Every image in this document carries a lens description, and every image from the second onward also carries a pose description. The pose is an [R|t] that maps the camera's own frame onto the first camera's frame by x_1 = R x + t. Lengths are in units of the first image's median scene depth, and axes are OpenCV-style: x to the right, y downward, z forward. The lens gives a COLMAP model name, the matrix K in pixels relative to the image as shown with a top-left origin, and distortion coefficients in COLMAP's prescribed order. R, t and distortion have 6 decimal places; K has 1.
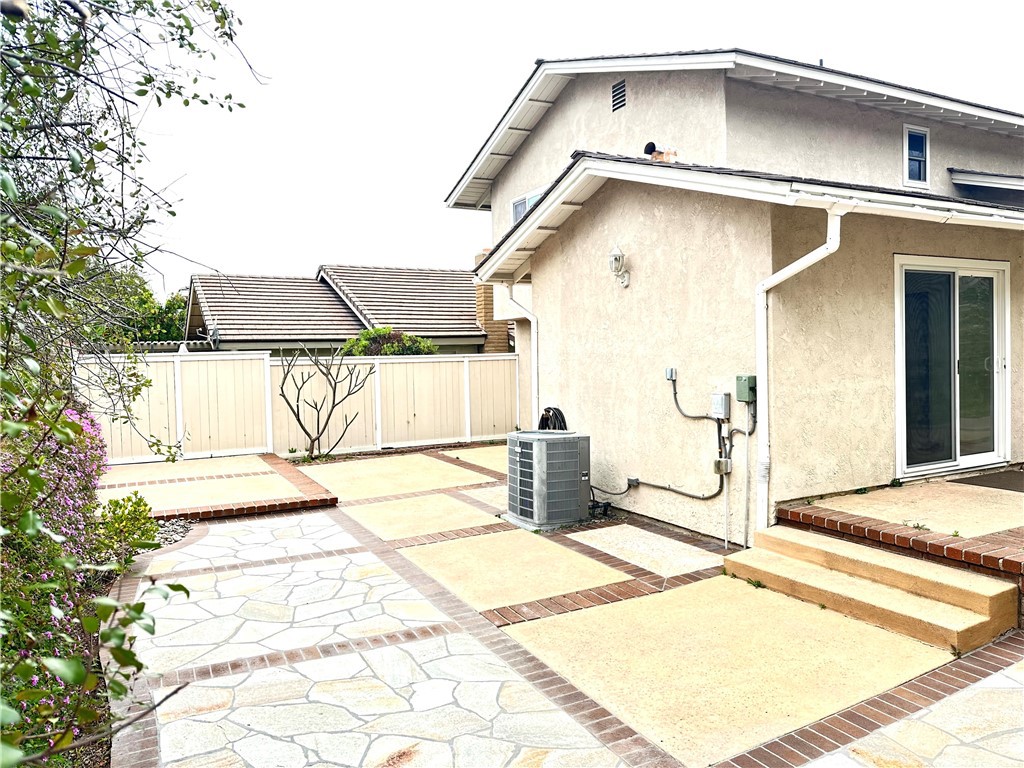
lens RADIAL K [[706.0, 0, 509.5], [0, 706.0, 386.4], [0, 0, 1]] dist [0.023189, -0.026644]
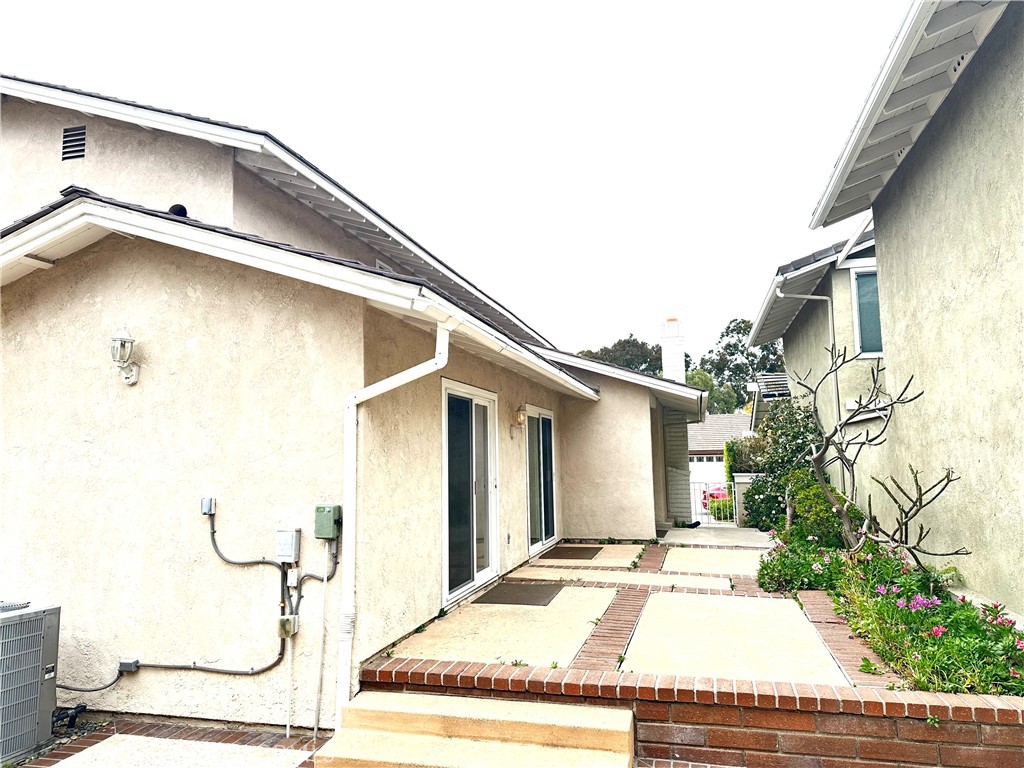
lens RADIAL K [[706.0, 0, 515.0], [0, 706.0, 383.4], [0, 0, 1]] dist [0.023189, -0.026644]
pose [[0.669106, 0.090532, 0.737632, -0.121887], [0.033542, 0.987862, -0.151670, -0.021832], [-0.742410, 0.126225, 0.657947, 0.262105]]
